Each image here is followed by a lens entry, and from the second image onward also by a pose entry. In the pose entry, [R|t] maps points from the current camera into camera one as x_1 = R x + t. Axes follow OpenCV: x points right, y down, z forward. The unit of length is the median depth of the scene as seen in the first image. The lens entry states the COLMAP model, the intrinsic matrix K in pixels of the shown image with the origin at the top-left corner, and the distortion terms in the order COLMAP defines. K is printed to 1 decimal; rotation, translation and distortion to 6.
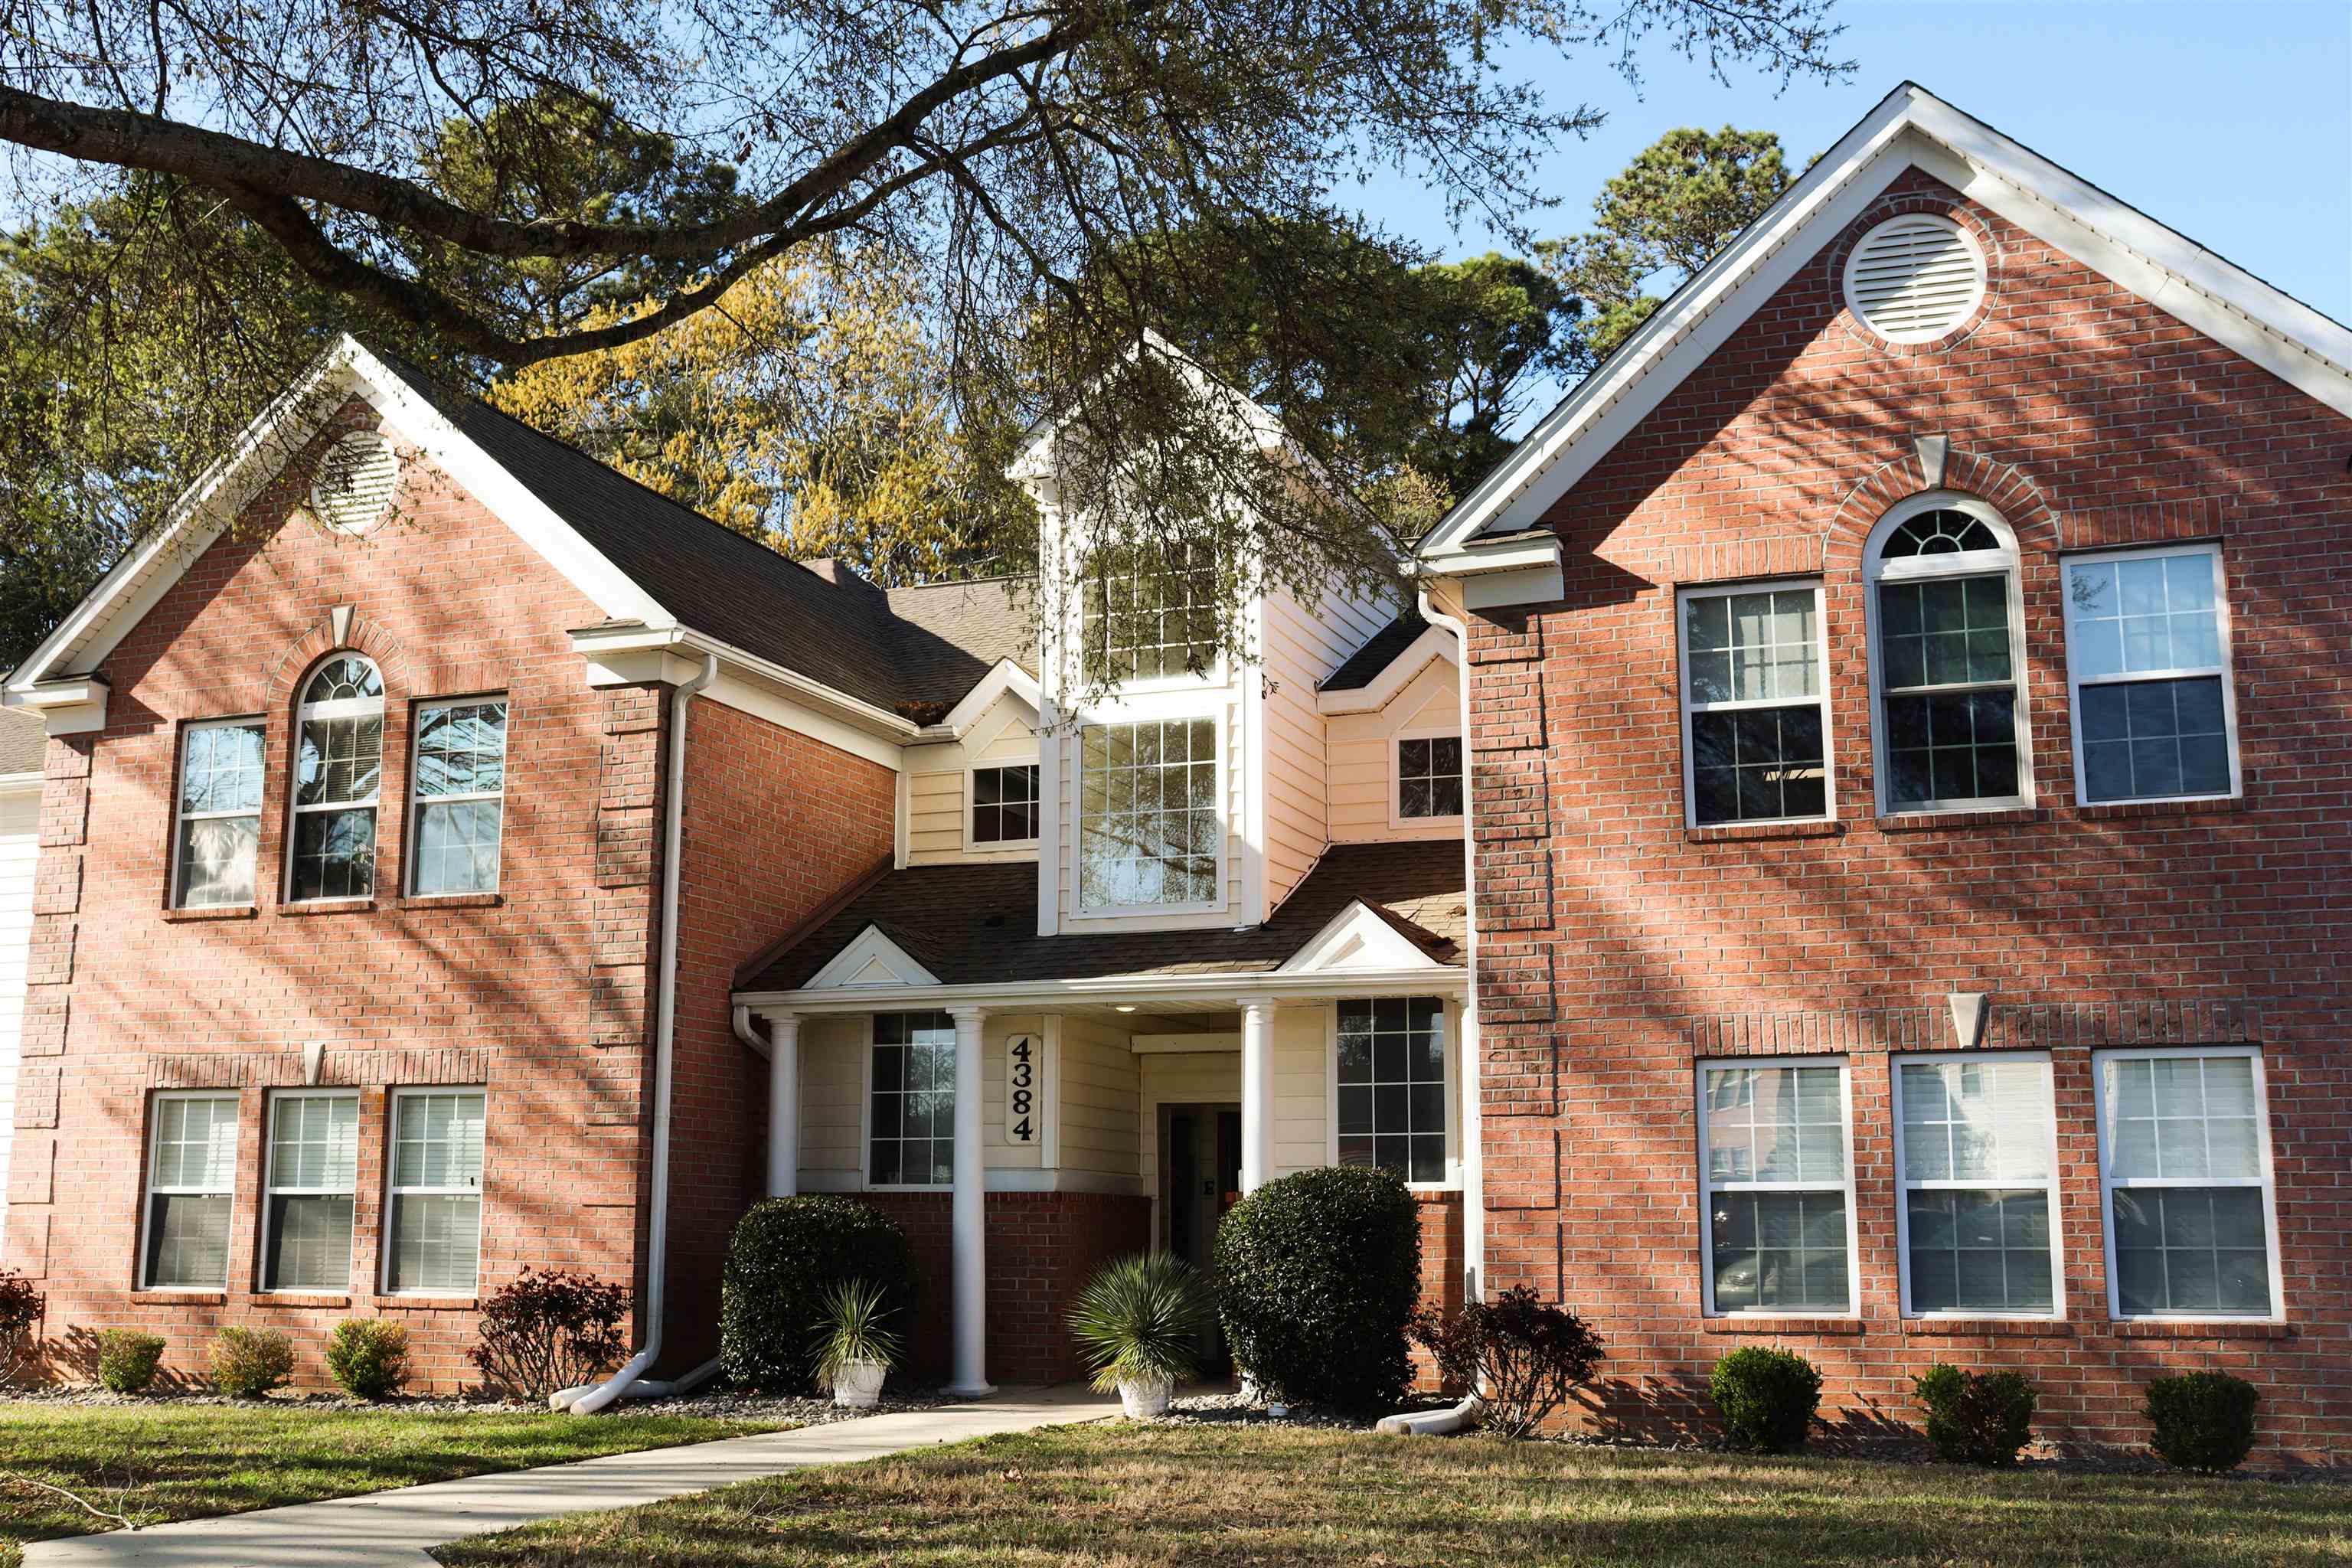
lens RADIAL K [[2621.6, 0, 1172.7], [0, 2621.6, 774.8], [0, 0, 1]] dist [-0.105146, 0.006776]
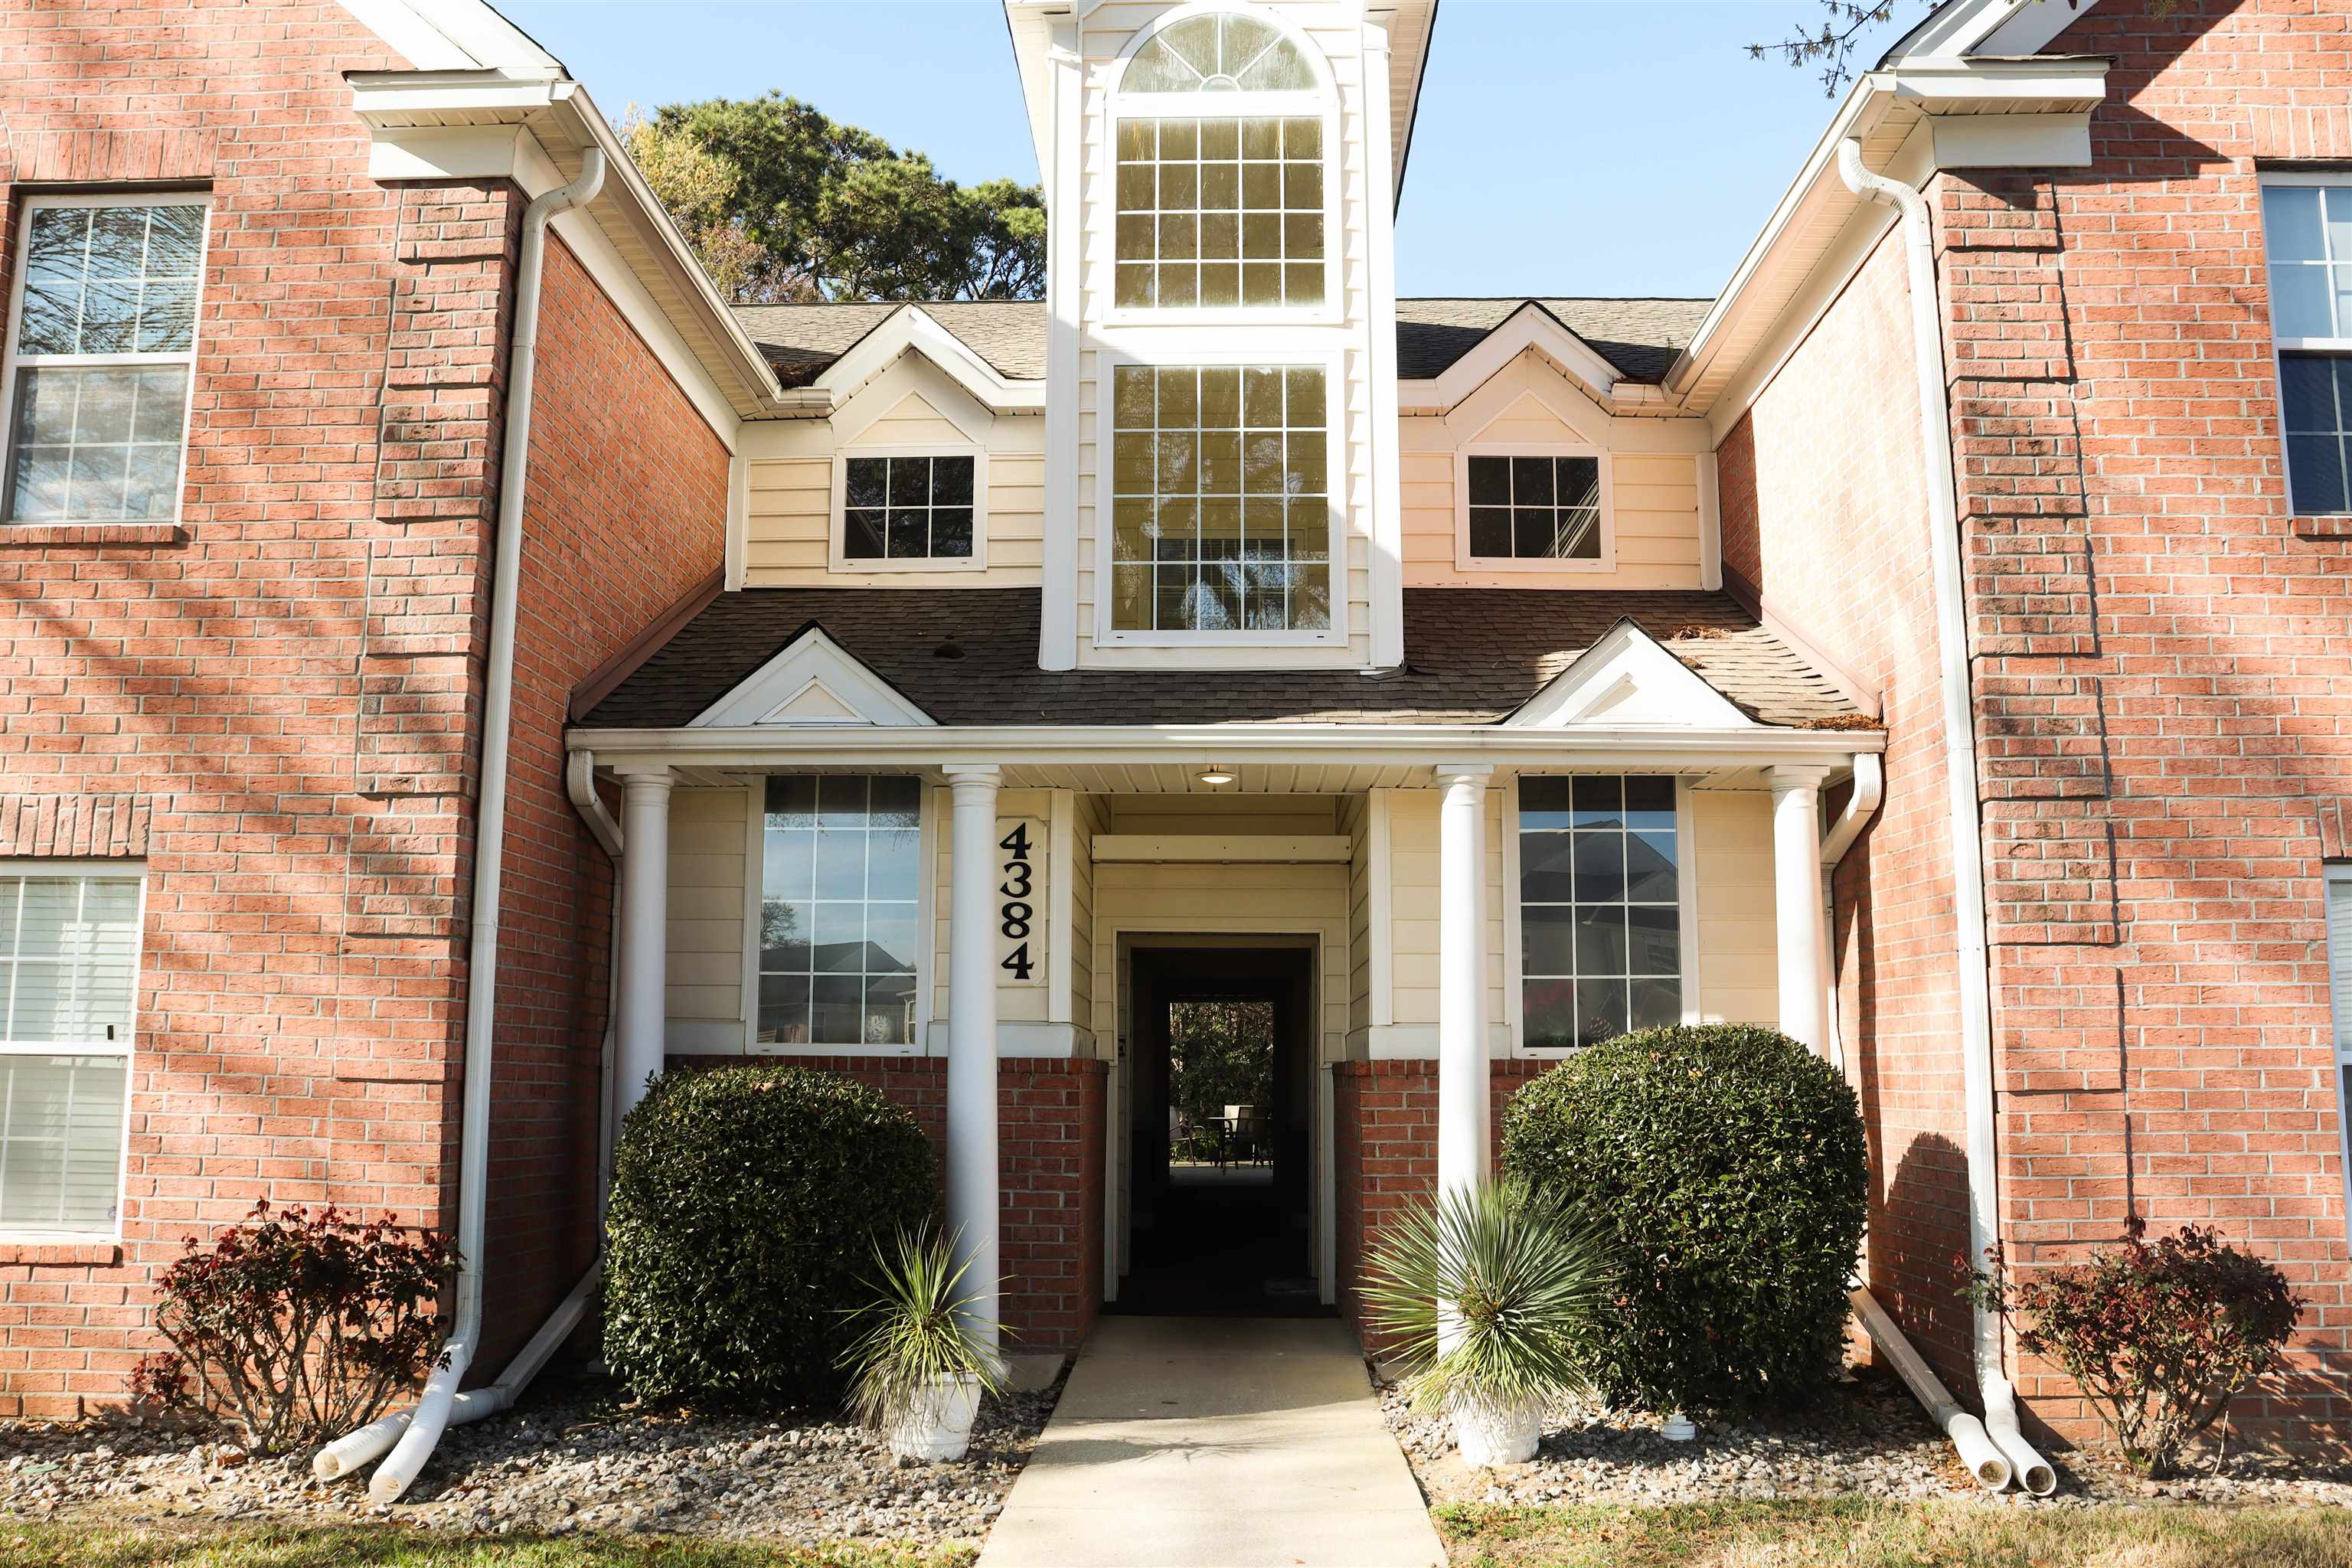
lens RADIAL K [[2000.3, 0, 1176.5], [0, 2000.3, 794.9], [0, 0, 1]] dist [-0.177400, 0.163789]
pose [[0.942283, 0.048413, 0.331299, -0.195232], [-0.060654, 0.997802, 0.026704, 0.081828], [-0.329278, -0.045257, 0.943148, 0.543186]]
